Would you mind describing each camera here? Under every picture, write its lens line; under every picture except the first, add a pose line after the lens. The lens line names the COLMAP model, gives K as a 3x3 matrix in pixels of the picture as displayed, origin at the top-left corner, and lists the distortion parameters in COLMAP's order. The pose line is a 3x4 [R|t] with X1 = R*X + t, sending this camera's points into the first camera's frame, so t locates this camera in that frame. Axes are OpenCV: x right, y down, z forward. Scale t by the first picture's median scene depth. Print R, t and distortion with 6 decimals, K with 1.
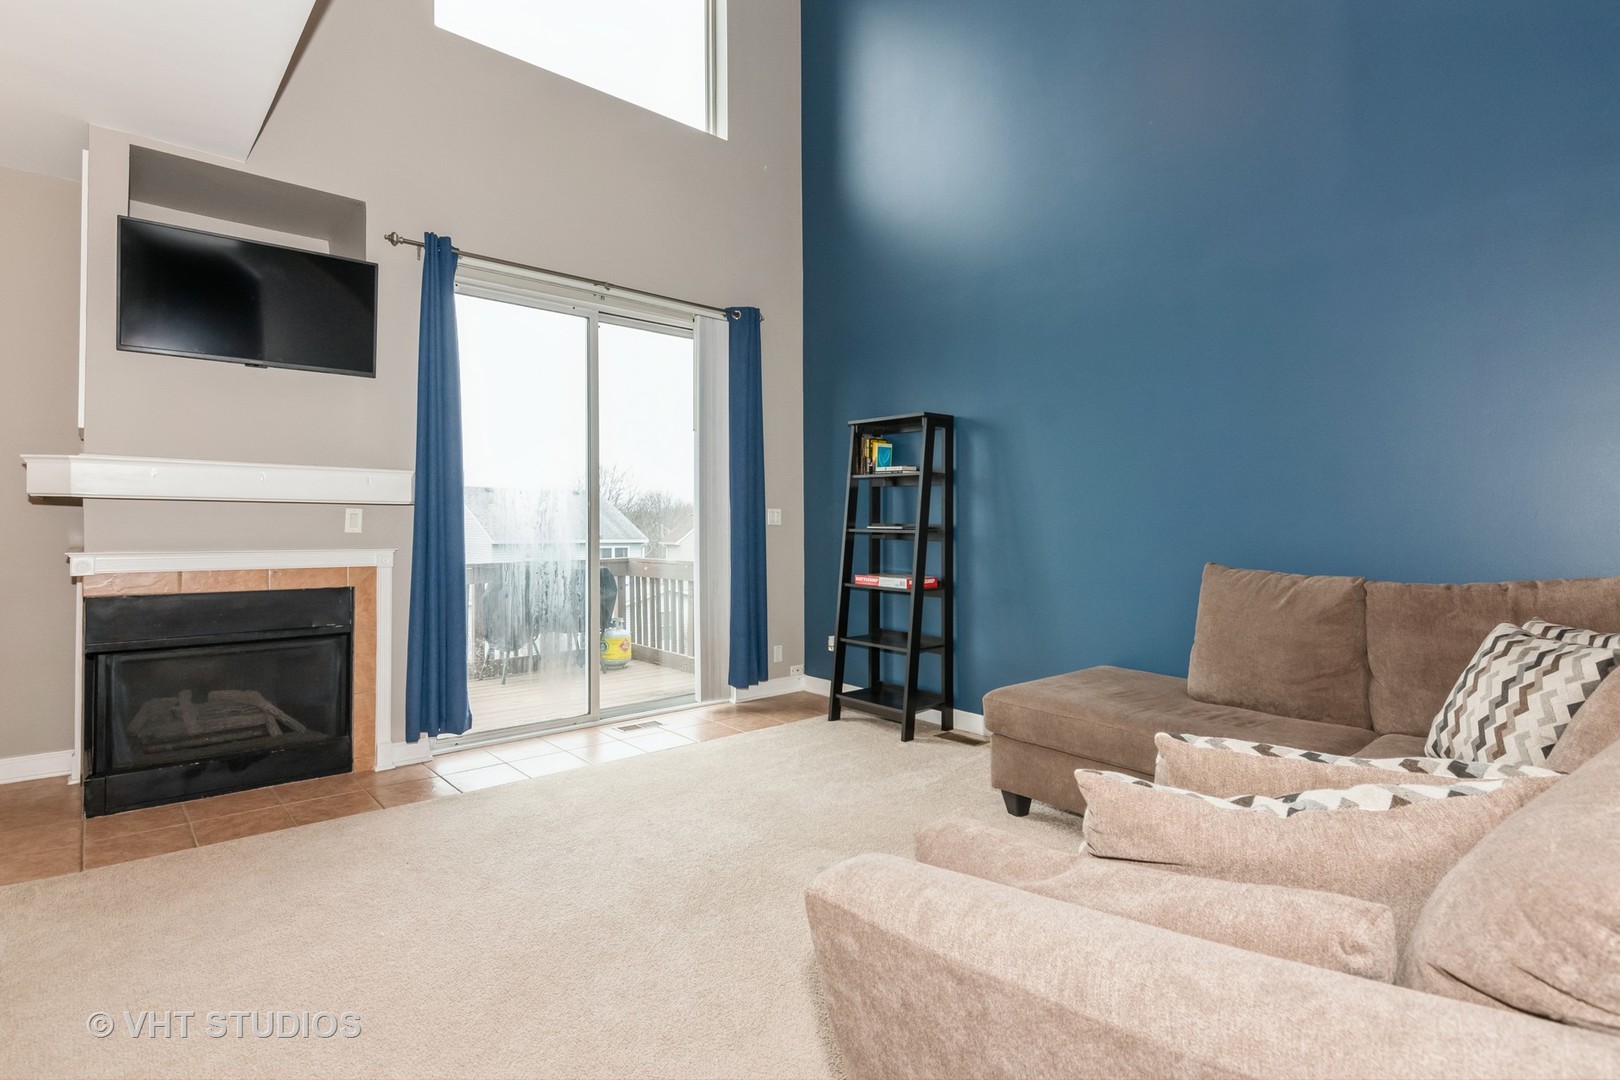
lens RADIAL K [[788.5, 0, 812.0], [0, 788.5, 531.5], [0, 0, 1]] dist [-0.011213, 0.000054]
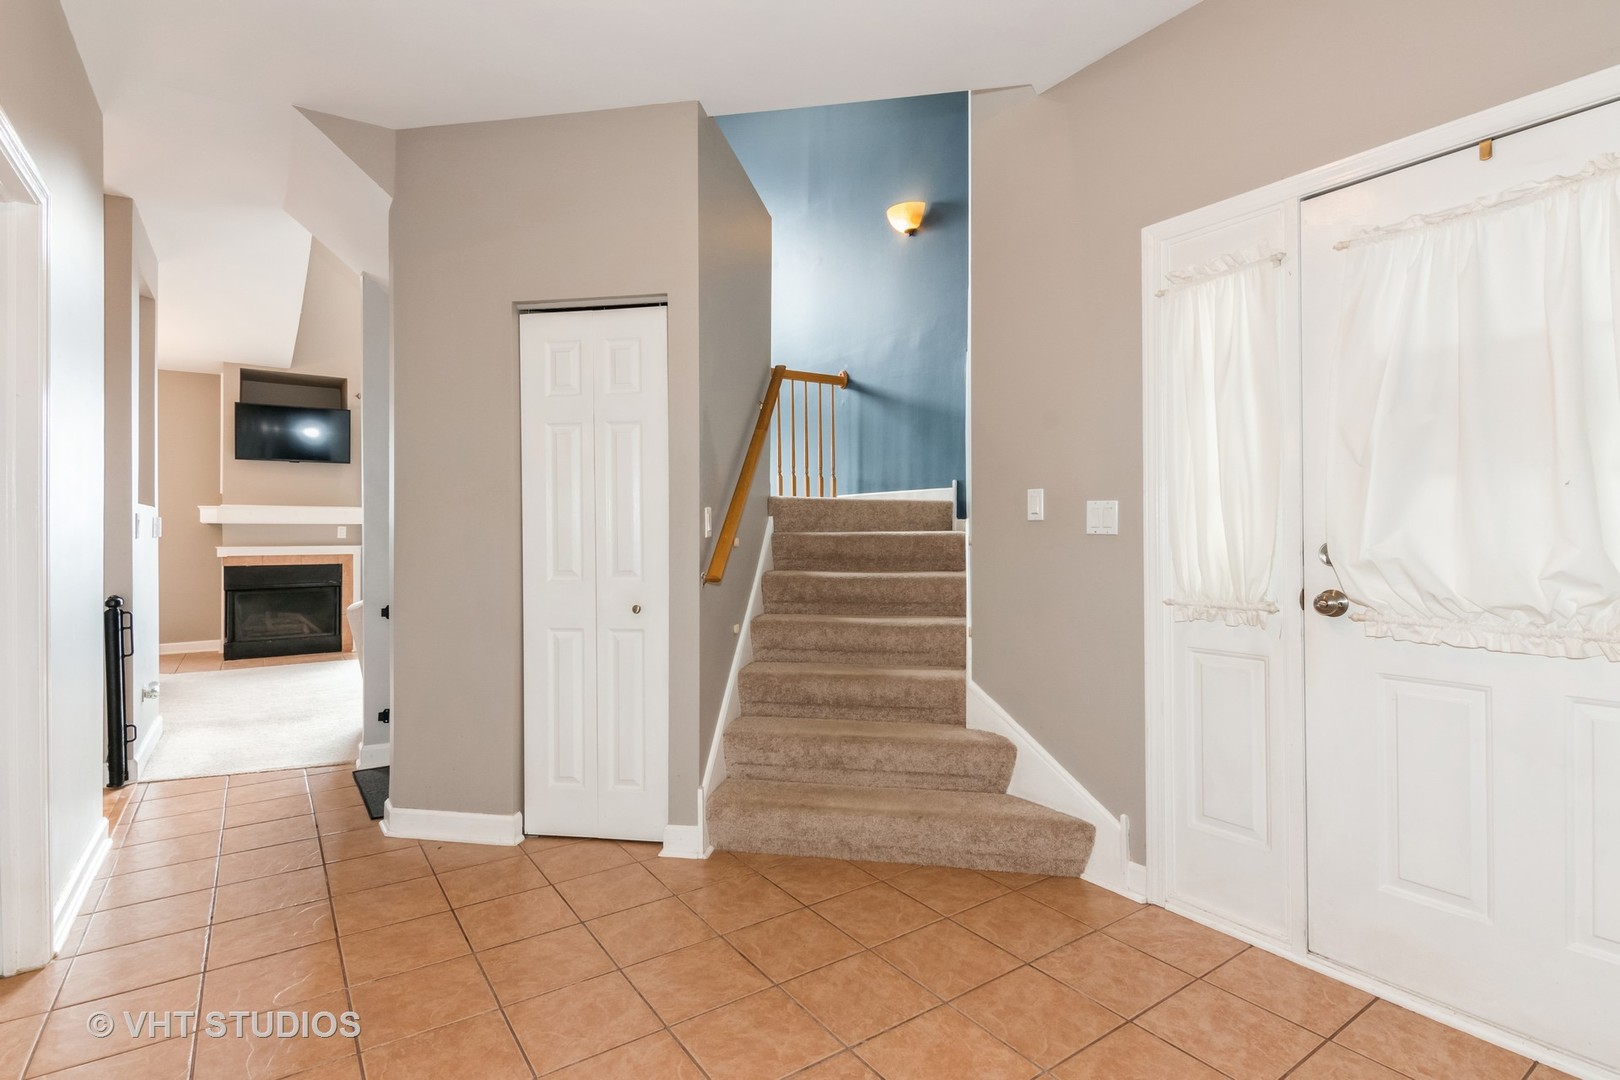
lens RADIAL K [[788.5, 0, 810.1], [0, 788.5, 533.3], [0, 0, 1]] dist [-0.011213, 0.000054]
pose [[0.991952, 0.004400, -0.126541, 0.912841], [-0.002919, 0.999925, 0.011891, -0.039141], [0.126583, -0.011426, 0.991890, -0.910209]]
